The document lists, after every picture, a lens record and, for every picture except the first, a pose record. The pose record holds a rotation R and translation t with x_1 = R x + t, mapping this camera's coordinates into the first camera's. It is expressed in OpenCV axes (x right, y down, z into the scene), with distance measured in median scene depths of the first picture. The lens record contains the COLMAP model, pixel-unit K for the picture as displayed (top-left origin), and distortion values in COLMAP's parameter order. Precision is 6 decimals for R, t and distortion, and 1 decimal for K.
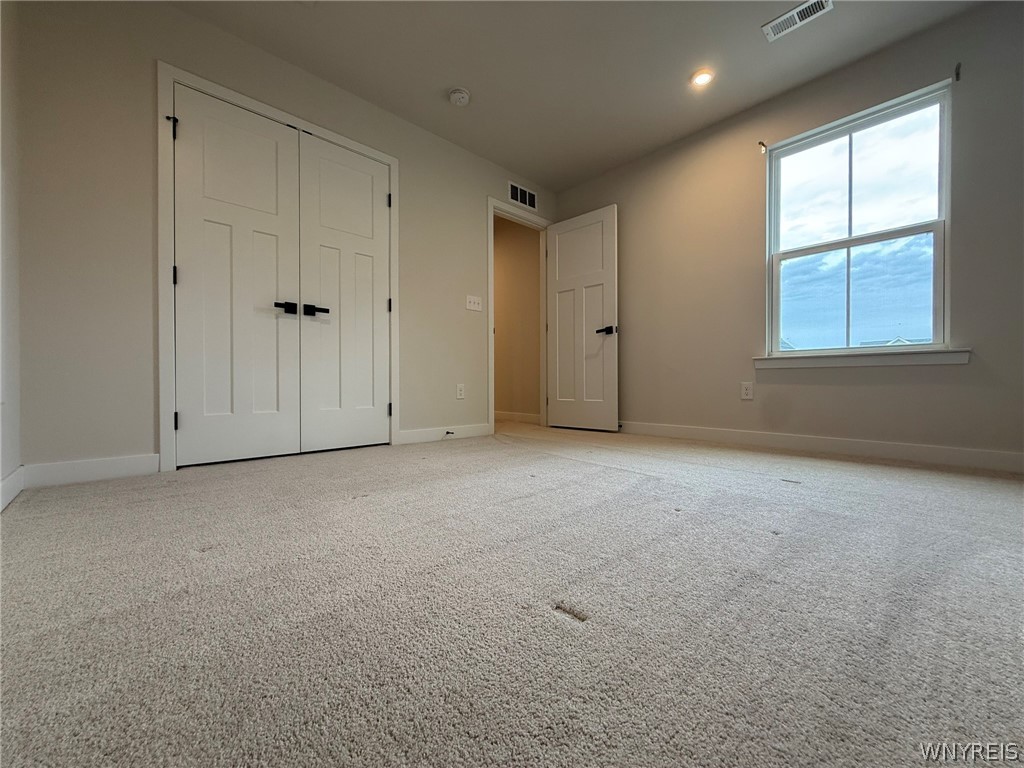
lens RADIAL K [[407.6, 0, 509.1], [0, 407.6, 384.0], [0, 0, 1]] dist [-0.000076, 0.000253]
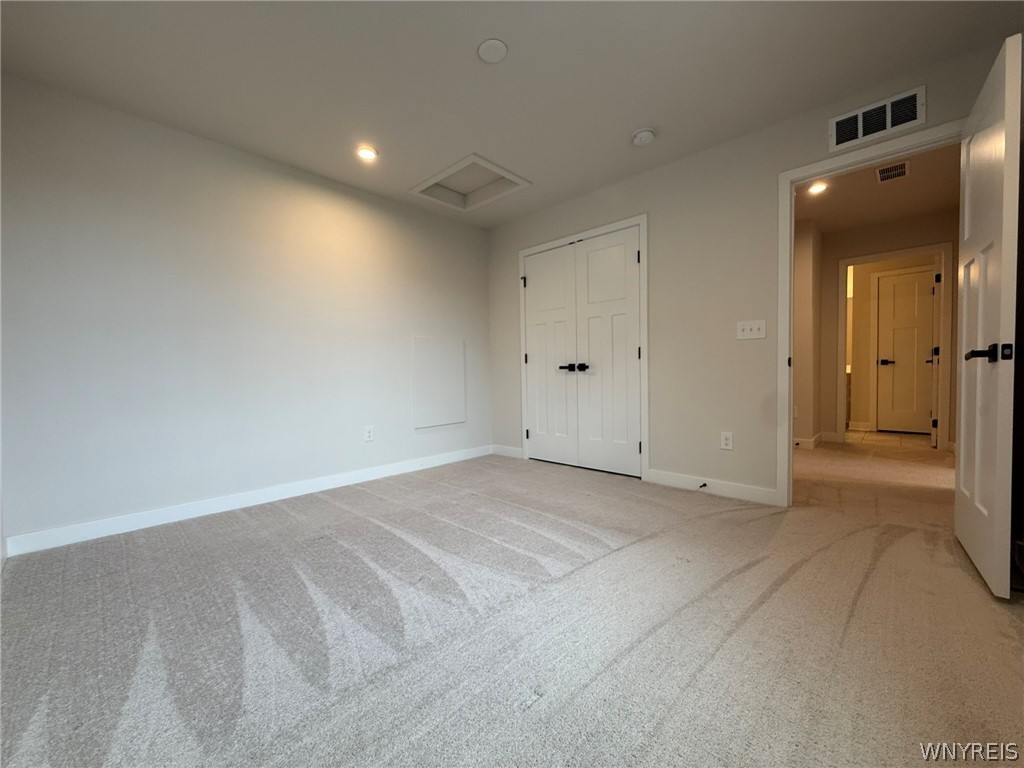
lens RADIAL K [[407.6, 0, 509.1], [0, 407.6, 384.0], [0, 0, 1]] dist [-0.000076, 0.000253]
pose [[0.046594, 0.029924, -0.998466, 0.737492], [0.013240, 0.999445, 0.030571, -0.138283], [0.998826, -0.014644, 0.046172, 0.557041]]
